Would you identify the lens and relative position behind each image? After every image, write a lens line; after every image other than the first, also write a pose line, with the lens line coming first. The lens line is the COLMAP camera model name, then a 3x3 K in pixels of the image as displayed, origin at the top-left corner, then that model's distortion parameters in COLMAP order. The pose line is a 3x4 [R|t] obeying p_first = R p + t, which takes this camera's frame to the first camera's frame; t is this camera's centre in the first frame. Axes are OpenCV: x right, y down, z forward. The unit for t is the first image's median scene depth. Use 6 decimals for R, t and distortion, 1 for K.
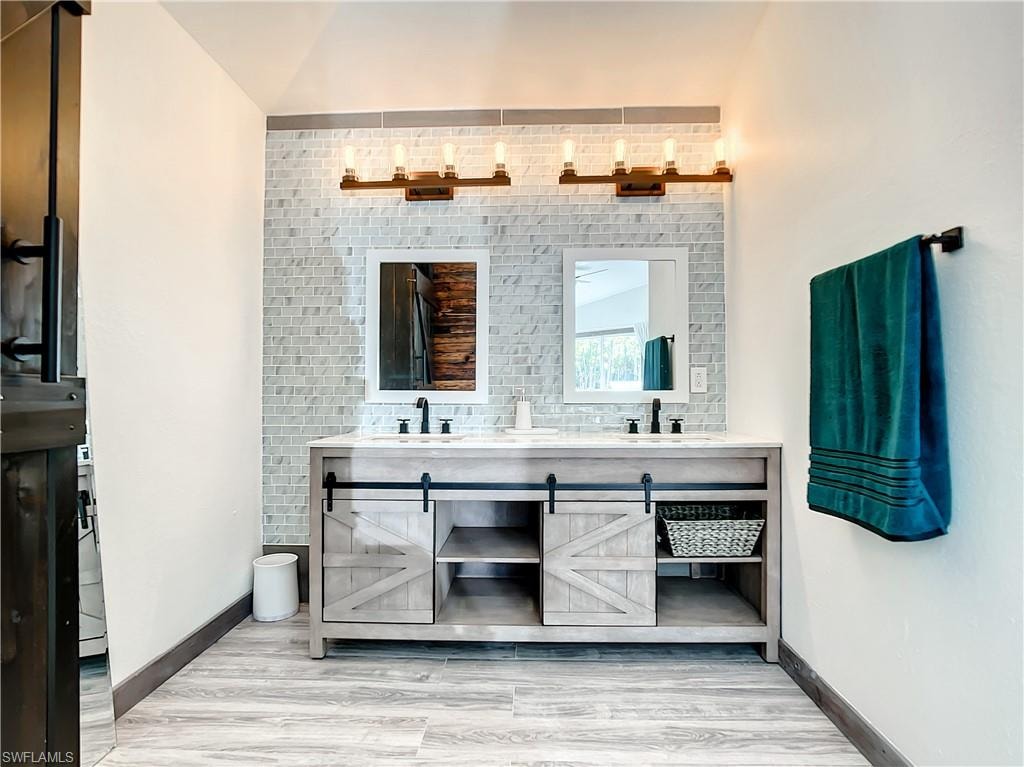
lens RADIAL K [[562.9, 0, 500.9], [0, 562.9, 387.2], [0, 0, 1]] dist [-0.003366, -0.000614]
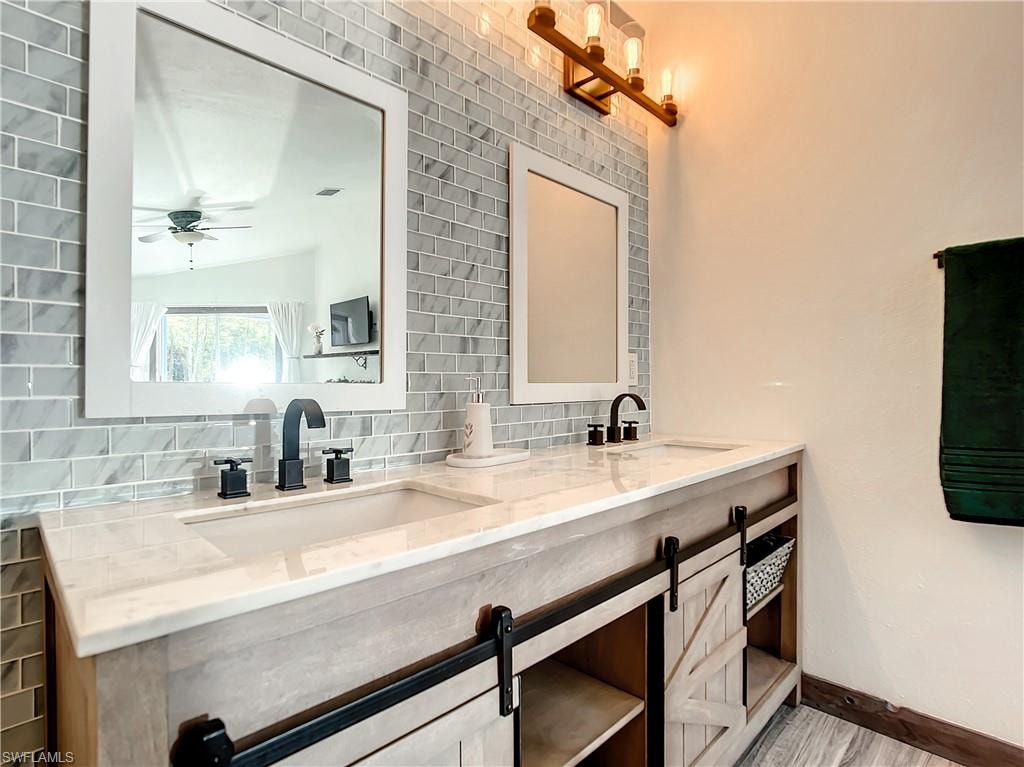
lens RADIAL K [[546.7, 0, 512.0], [0, 546.7, 383.5], [0, 0, 1]] dist [-0.026784, 0.000670]
pose [[0.657932, 0.001187, 0.753076, -0.318000], [-0.001304, 0.999999, -0.000437, 0.007539], [-0.753076, -0.000695, 0.657933, 0.624324]]
